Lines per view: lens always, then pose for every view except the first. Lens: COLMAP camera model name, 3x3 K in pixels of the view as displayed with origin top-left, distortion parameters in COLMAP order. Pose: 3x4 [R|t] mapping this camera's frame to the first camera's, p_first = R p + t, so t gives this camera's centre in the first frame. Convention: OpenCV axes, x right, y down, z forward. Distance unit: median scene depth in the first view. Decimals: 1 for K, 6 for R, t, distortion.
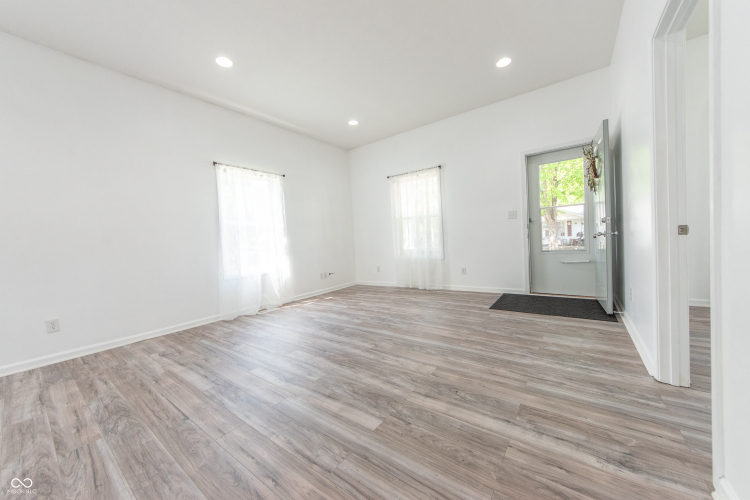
lens RADIAL K [[268.7, 0, 374.3], [0, 268.7, 248.9], [0, 0, 1]] dist [0.000707, -0.000280]
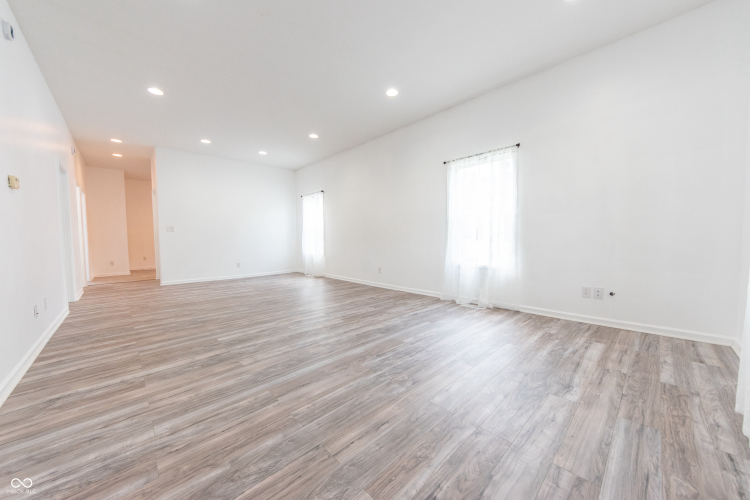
lens RADIAL K [[268.7, 0, 375.5], [0, 268.7, 249.9], [0, 0, 1]] dist [0.000707, -0.000280]
pose [[-0.165943, 0.097754, -0.981278, 0.716180], [-0.009478, 0.994871, 0.100711, -0.073820], [0.986090, 0.026013, -0.164165, 1.055328]]
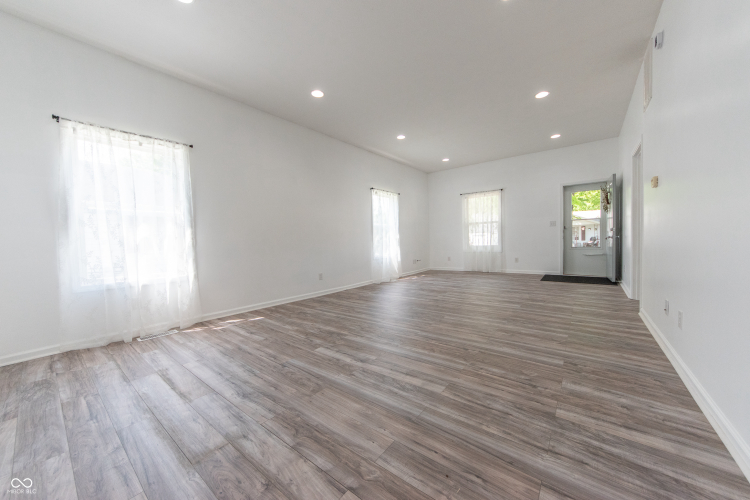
lens RADIAL K [[268.7, 0, 376.6], [0, 268.7, 248.5], [0, 0, 1]] dist [0.000707, -0.000280]
pose [[0.999407, 0.027291, -0.020976, -0.608824], [-0.027292, 0.999627, 0.000282, 0.056788], [0.020976, 0.000290, 0.999780, -0.747908]]
